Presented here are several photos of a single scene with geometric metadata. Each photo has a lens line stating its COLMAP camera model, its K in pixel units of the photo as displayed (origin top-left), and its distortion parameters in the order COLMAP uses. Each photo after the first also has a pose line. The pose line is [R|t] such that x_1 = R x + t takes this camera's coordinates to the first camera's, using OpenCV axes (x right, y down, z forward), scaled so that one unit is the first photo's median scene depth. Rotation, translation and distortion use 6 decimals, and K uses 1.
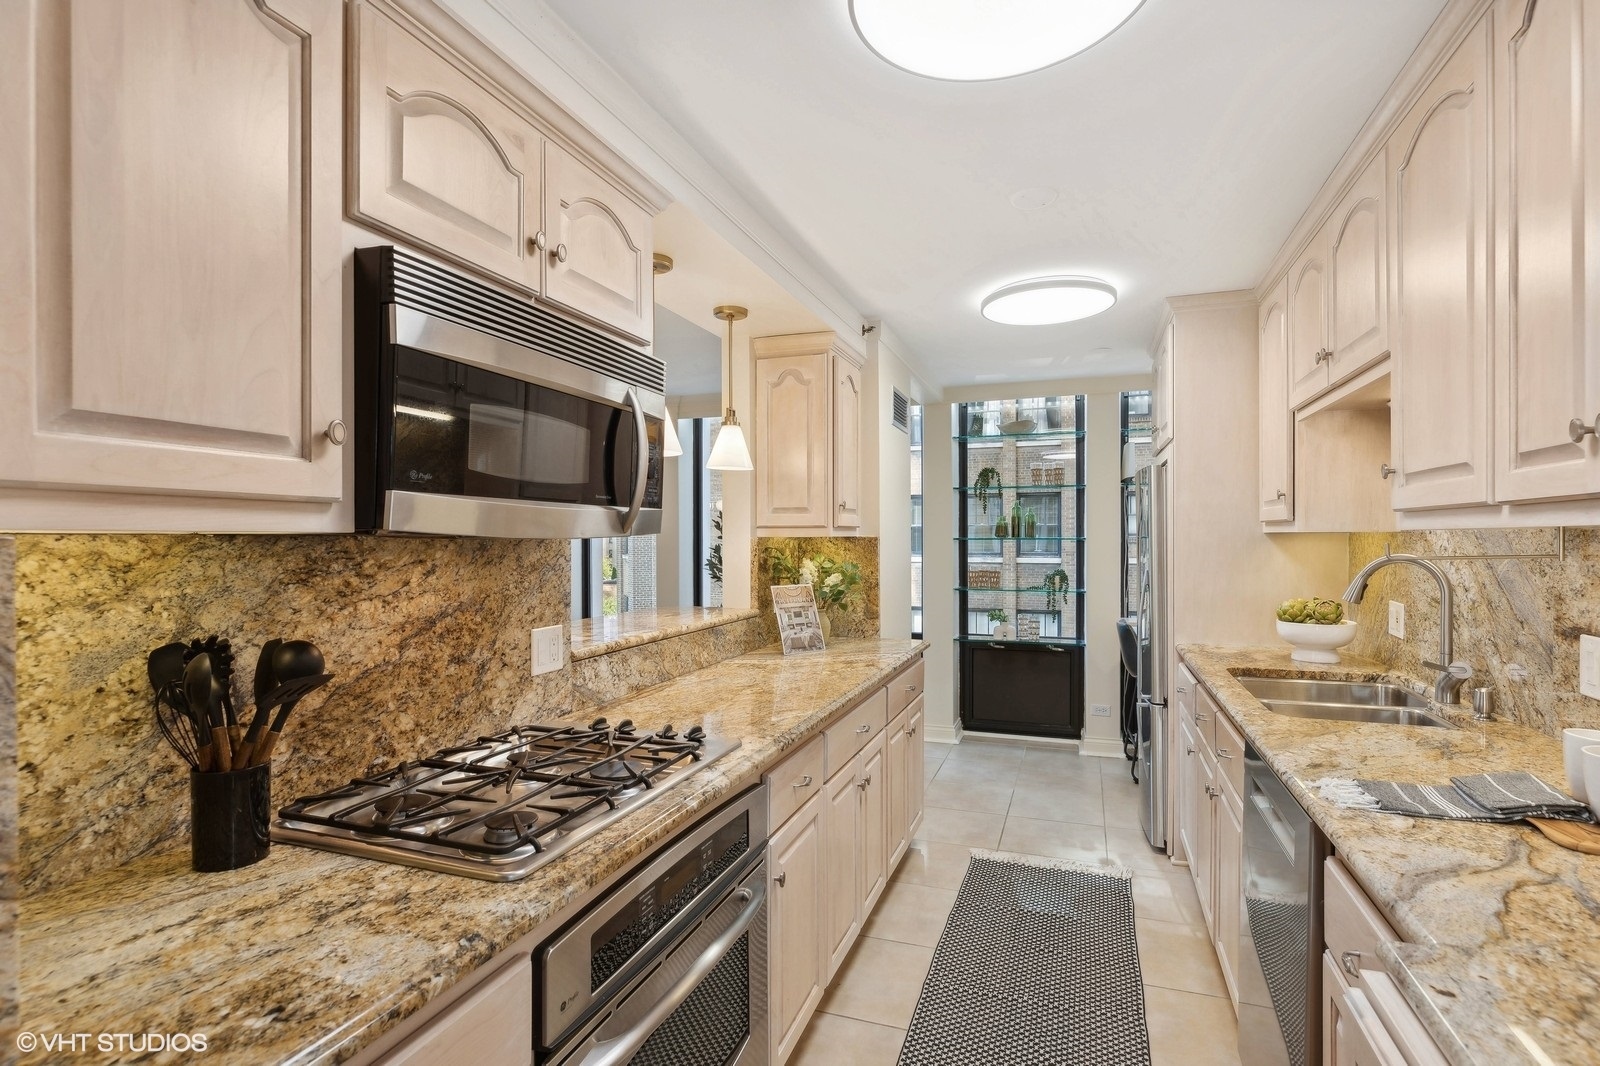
lens RADIAL K [[779.9, 0, 858.6], [0, 779.9, 541.8], [0, 0, 1]] dist [-0.003909, -0.001059]
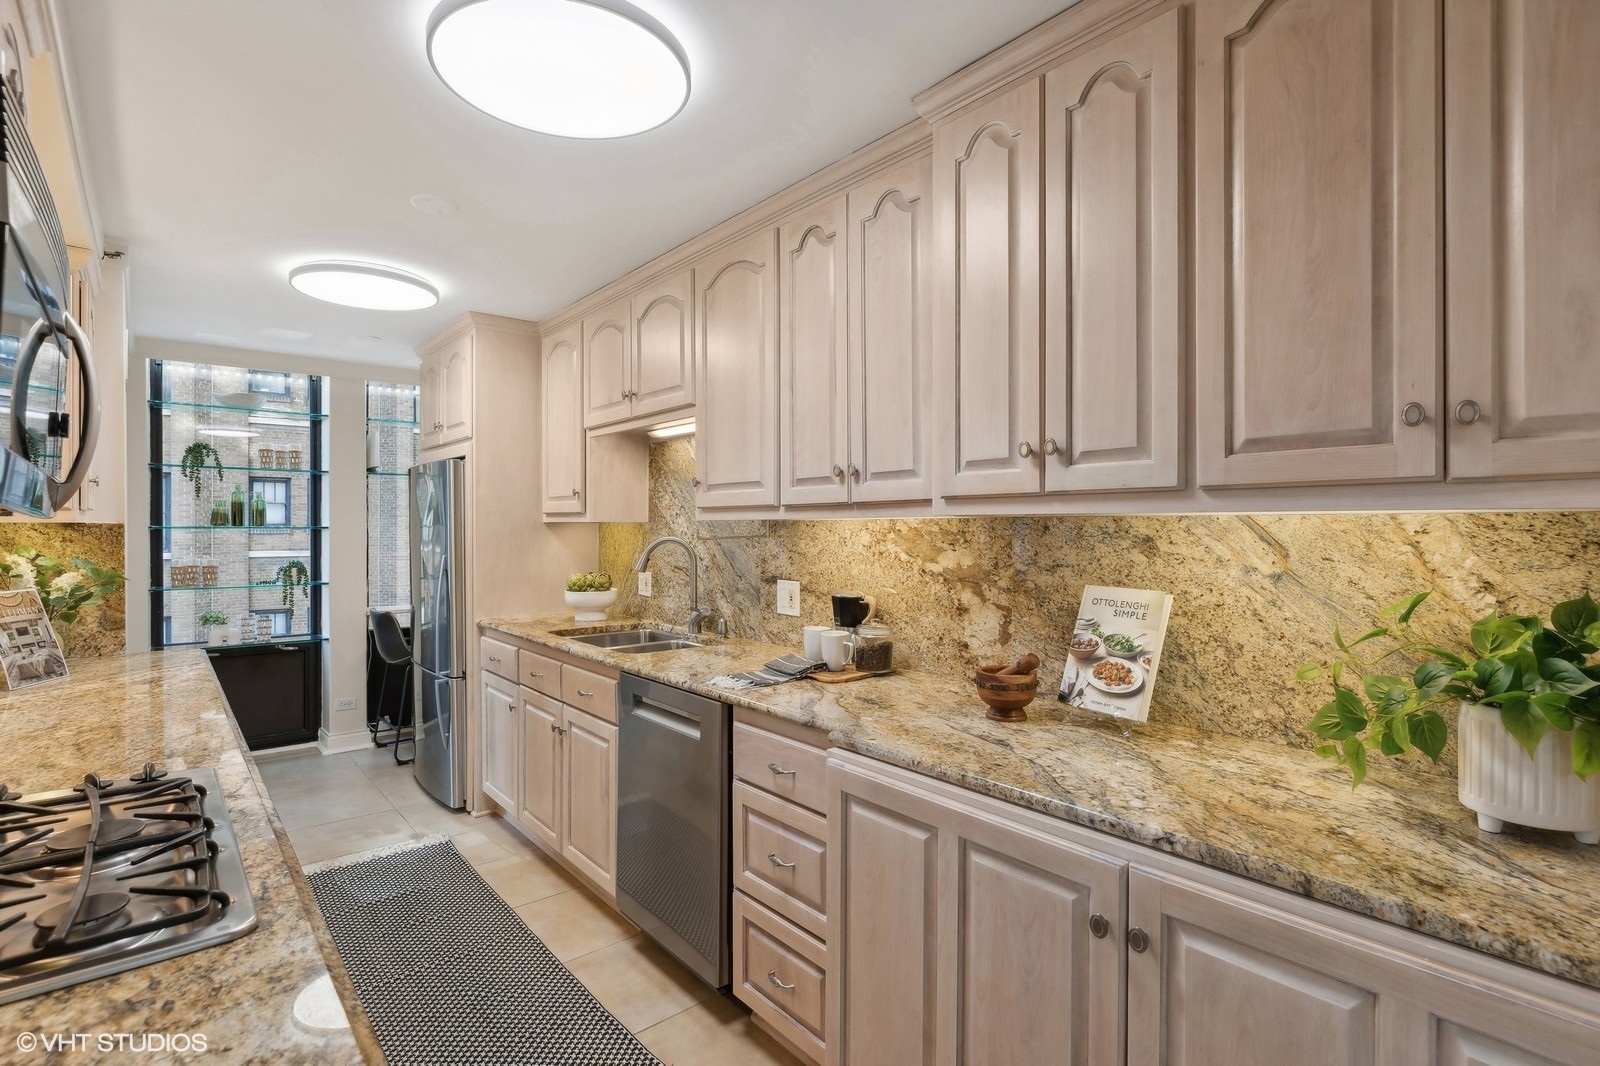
lens RADIAL K [[779.9, 0, 799.5], [0, 779.9, 527.7], [0, 0, 1]] dist [-0.003909, -0.001059]
pose [[0.500472, 0.002956, 0.865748, -0.379145], [0.003904, 0.999976, -0.005671, 0.006073], [-0.865744, 0.006218, 0.500448, 0.035684]]
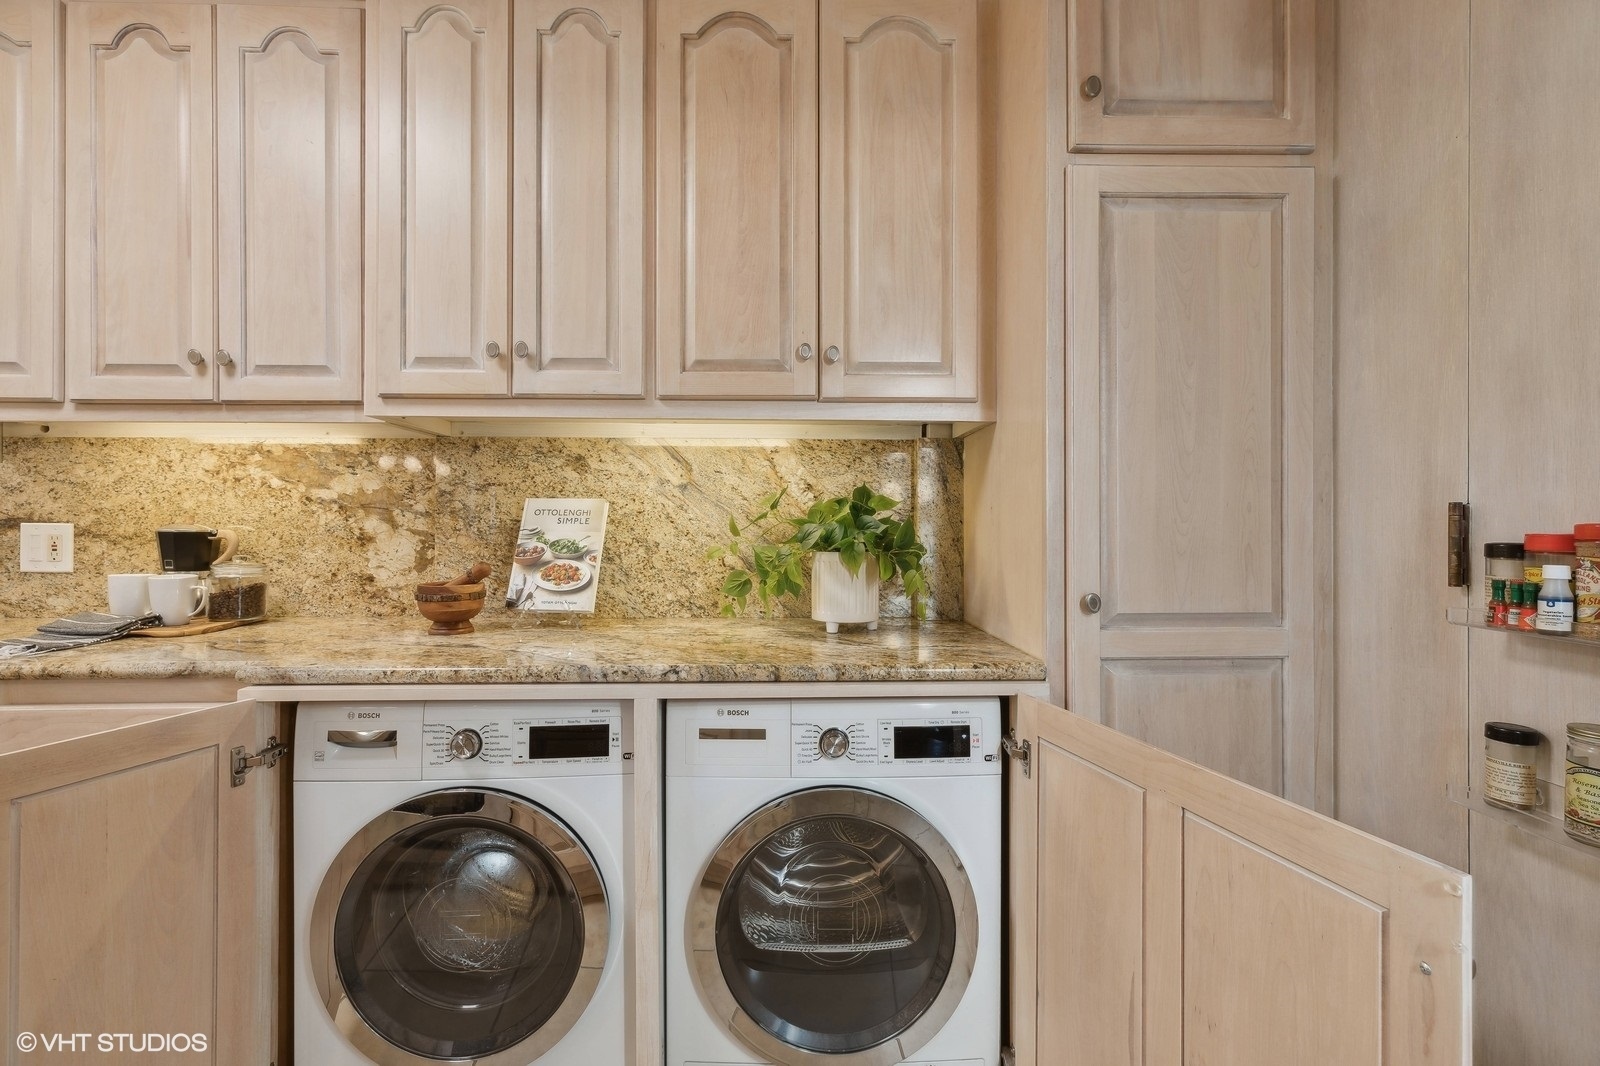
lens RADIAL K [[727.8, 0, 794.0], [0, 727.8, 533.3], [0, 0, 1]] dist [-0.000121, 0.001572]
pose [[-0.381657, 0.009001, 0.924260, -0.377559], [0.008758, 0.999943, -0.006122, 0.097360], [-0.924263, 0.005758, -0.381714, 0.198302]]
